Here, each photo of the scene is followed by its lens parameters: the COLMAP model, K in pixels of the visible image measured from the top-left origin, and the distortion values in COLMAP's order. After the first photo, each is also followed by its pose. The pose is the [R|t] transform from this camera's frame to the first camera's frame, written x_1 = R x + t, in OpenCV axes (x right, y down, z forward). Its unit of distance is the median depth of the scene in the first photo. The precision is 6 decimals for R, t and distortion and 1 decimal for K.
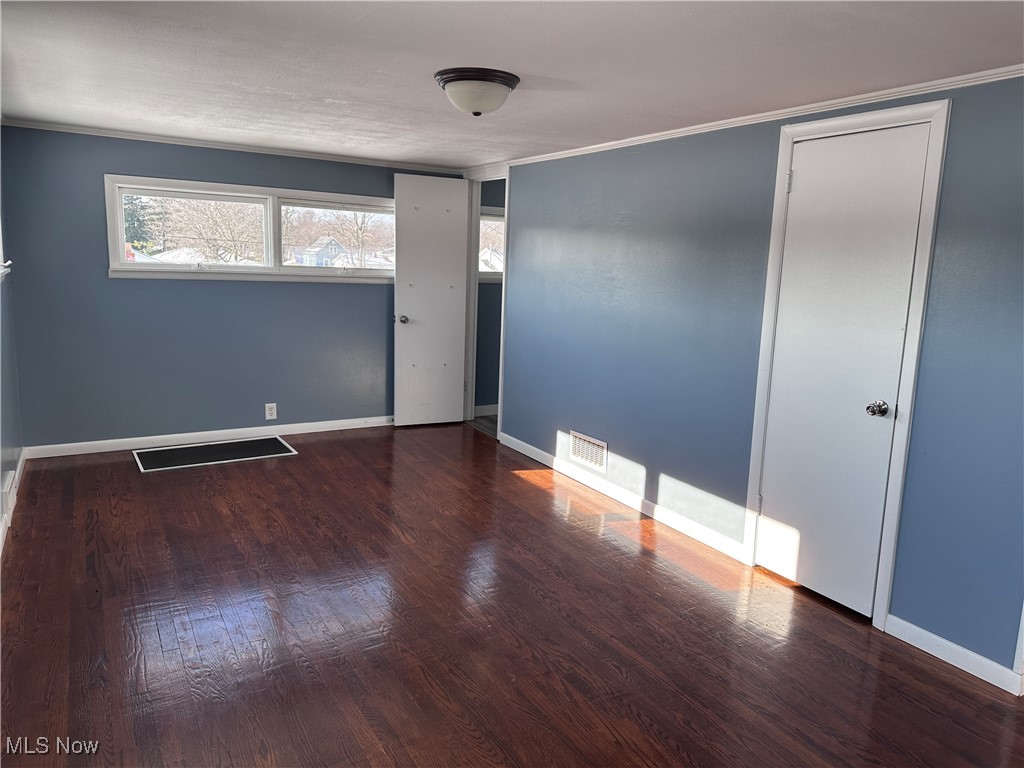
lens RADIAL K [[713.9, 0, 512.0], [0, 713.9, 383.0], [0, 0, 1]] dist [0.076731, -0.090084]
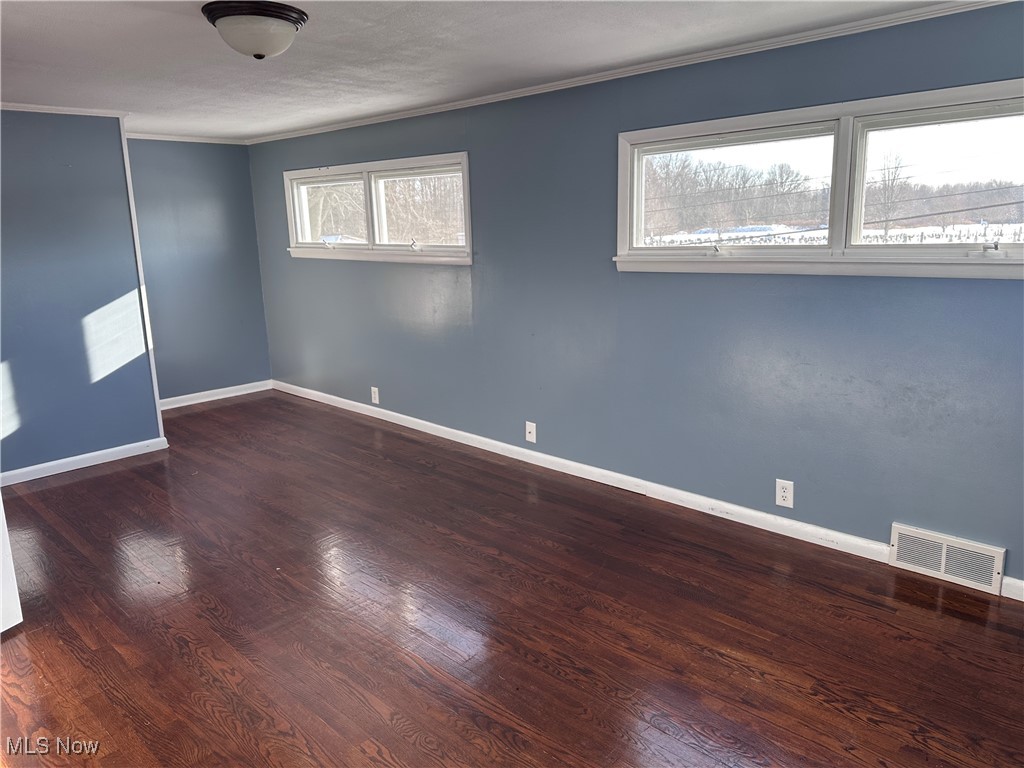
lens RADIAL K [[713.9, 0, 512.0], [0, 713.9, 381.7], [0, 0, 1]] dist [0.076731, -0.090084]
pose [[-0.959385, 0.056712, -0.276342, -0.062463], [-0.052538, 0.926527, 0.372543, -0.262773], [0.277166, 0.371930, -0.885916, 1.450511]]
